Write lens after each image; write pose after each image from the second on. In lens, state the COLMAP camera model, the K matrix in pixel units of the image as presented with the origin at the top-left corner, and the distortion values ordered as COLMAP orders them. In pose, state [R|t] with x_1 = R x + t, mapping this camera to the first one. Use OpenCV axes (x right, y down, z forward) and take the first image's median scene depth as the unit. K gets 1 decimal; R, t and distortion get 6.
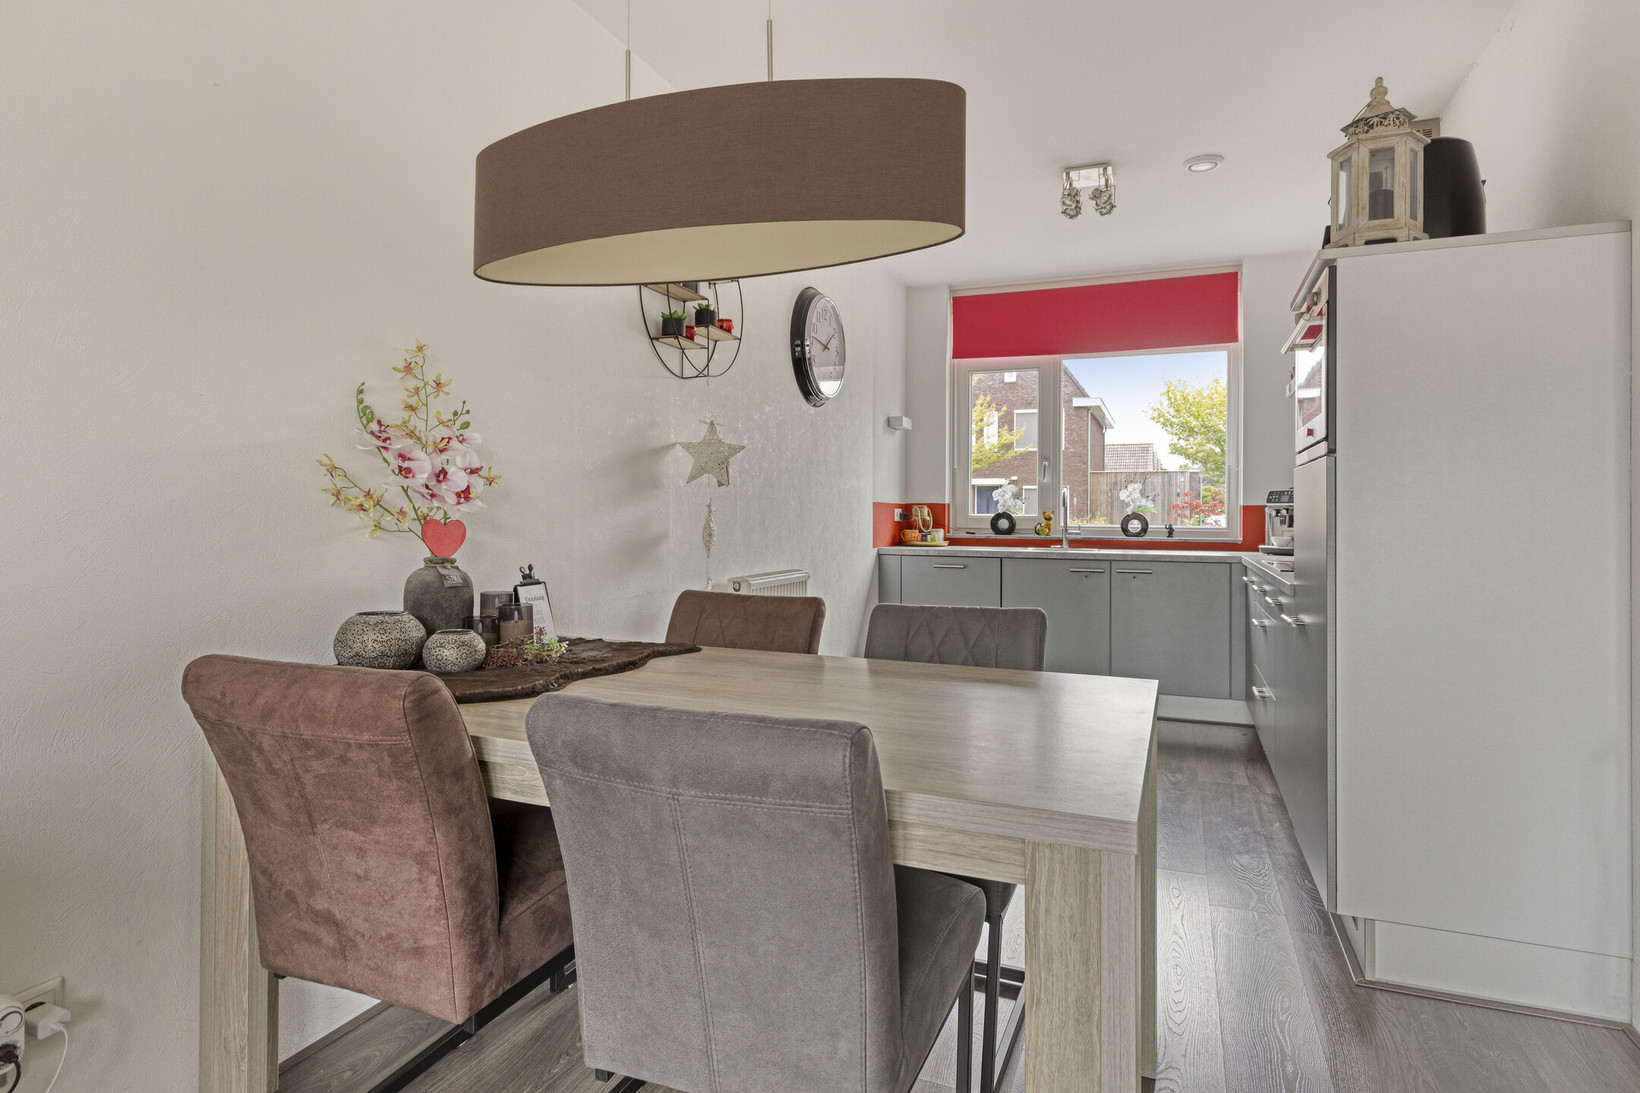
lens RADIAL K [[887.6, 0, 814.9], [0, 887.6, 505.4], [0, 0, 1]] dist [0.001745, -0.000196]
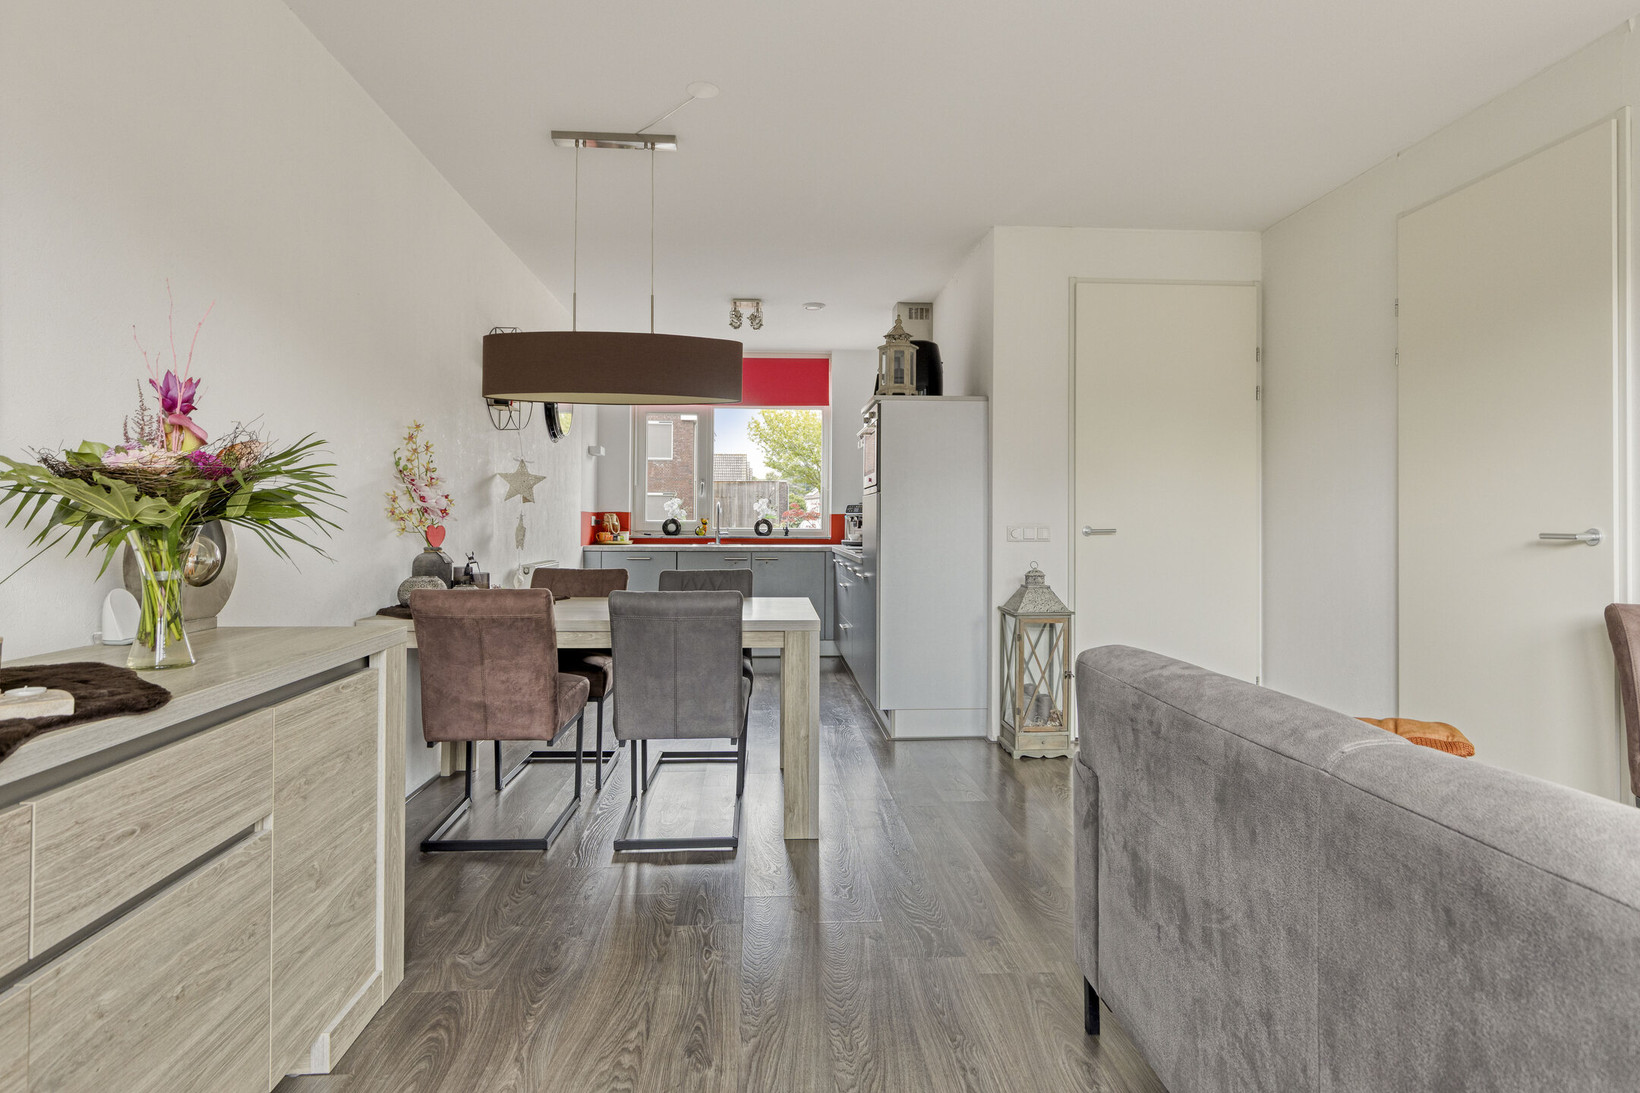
lens RADIAL K [[887.6, 0, 814.9], [0, 887.6, 505.4], [0, 0, 1]] dist [0.001745, -0.000196]
pose [[0.902759, 0.005103, 0.430117, -0.183224], [-0.002886, 0.999979, -0.005805, -0.005749], [-0.430138, 0.003999, 0.902754, -0.332954]]
